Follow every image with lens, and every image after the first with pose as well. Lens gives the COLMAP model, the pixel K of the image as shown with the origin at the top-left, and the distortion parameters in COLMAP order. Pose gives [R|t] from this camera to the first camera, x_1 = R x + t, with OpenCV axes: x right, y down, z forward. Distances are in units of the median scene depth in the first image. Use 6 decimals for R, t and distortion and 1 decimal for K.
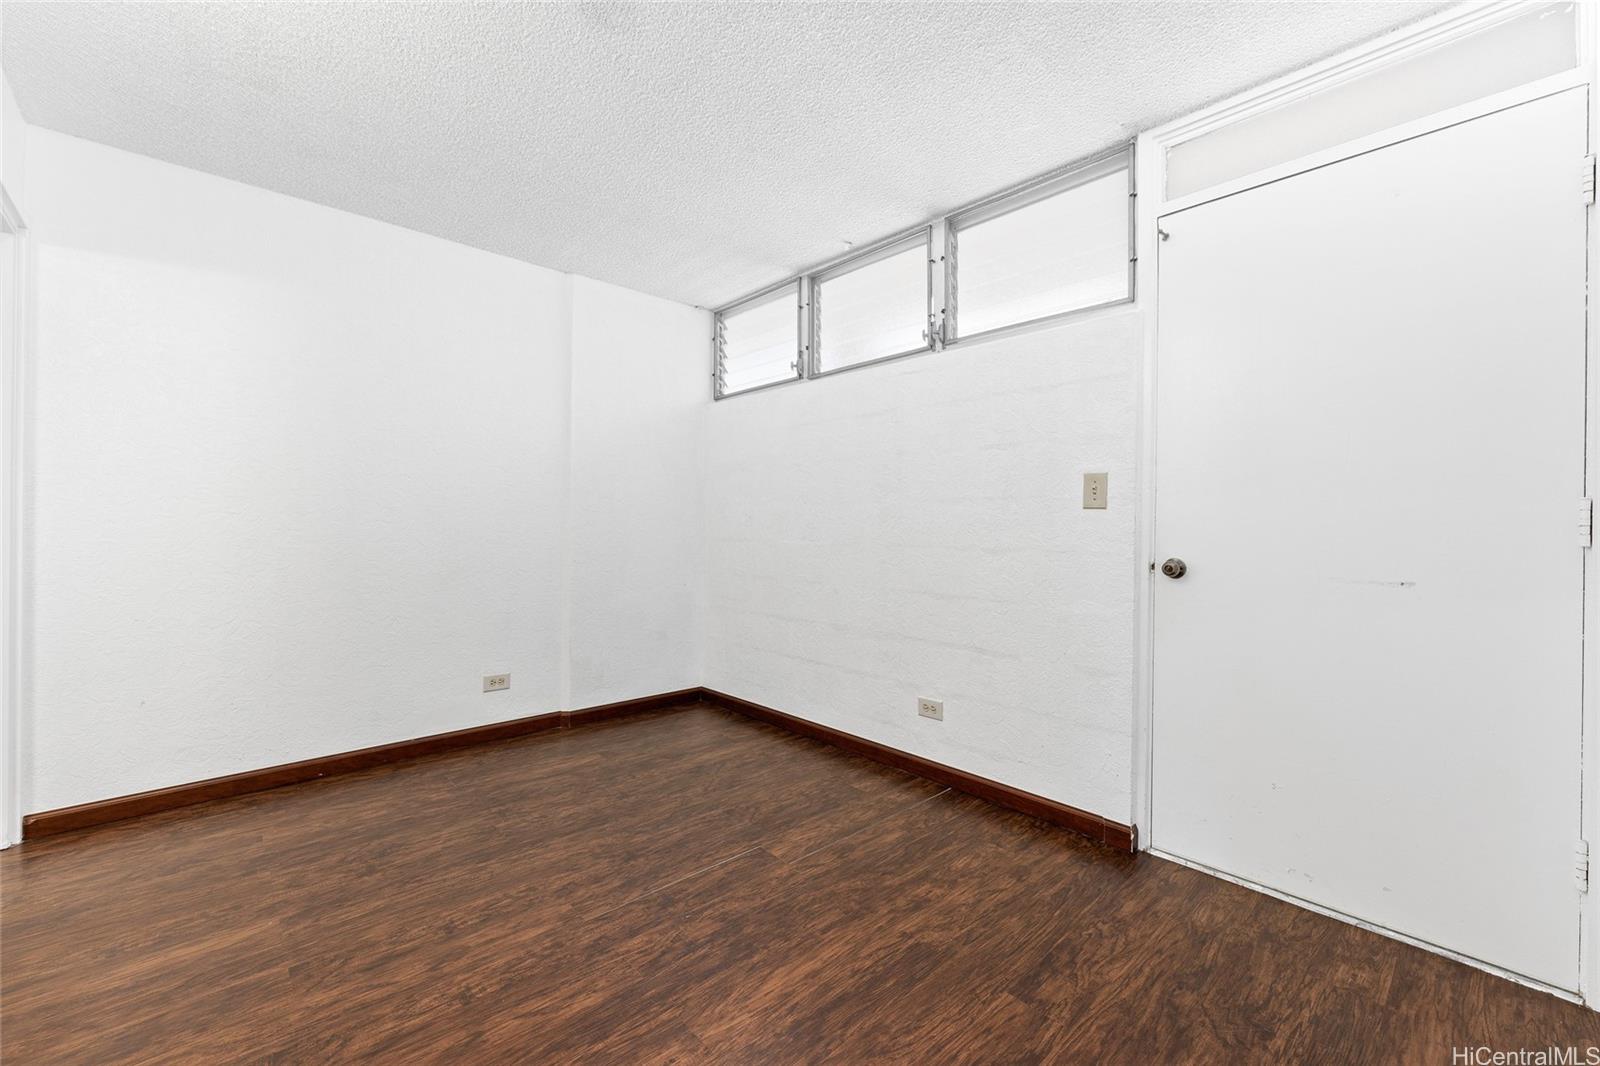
lens RADIAL K [[634.2, 0, 800.4], [0, 634.2, 530.2], [0, 0, 1]] dist [0.002269, 0.000061]
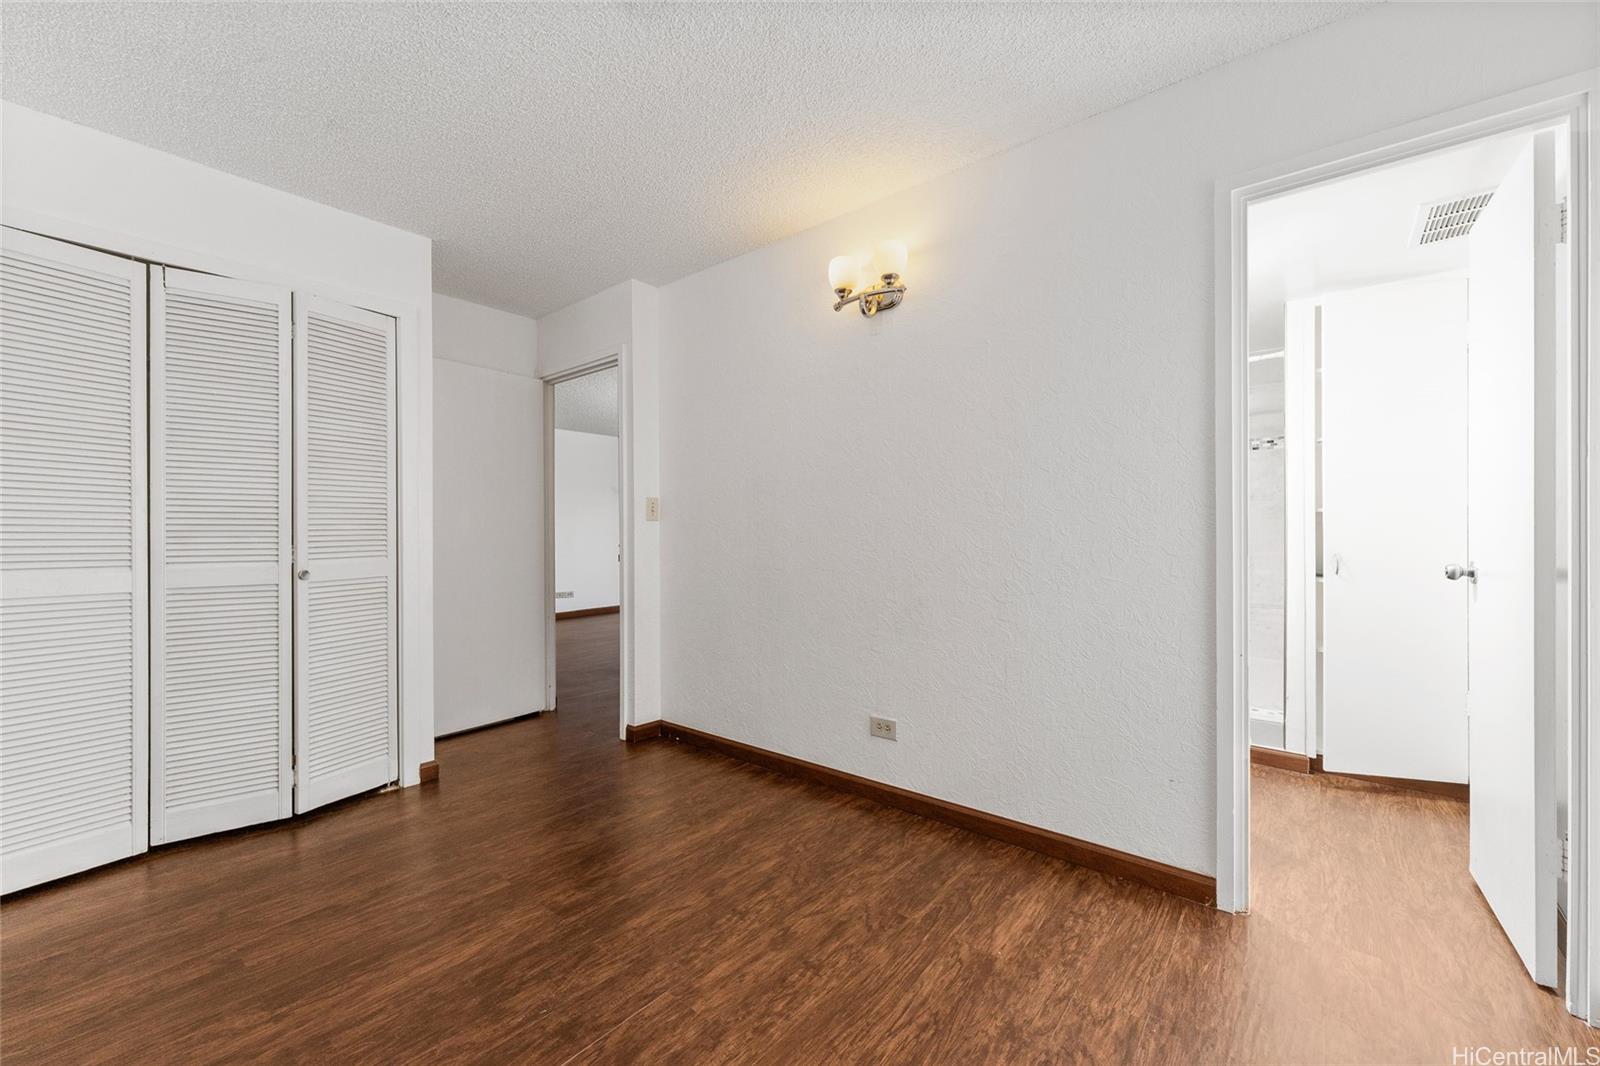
lens RADIAL K [[634.2, 0, 800.7], [0, 634.2, 530.5], [0, 0, 1]] dist [0.002269, 0.000061]
pose [[-0.991216, -0.004061, -0.132187, -0.427884], [-0.004377, 0.999988, 0.002100, -0.020551], [0.132177, 0.002660, -0.991223, 2.010329]]
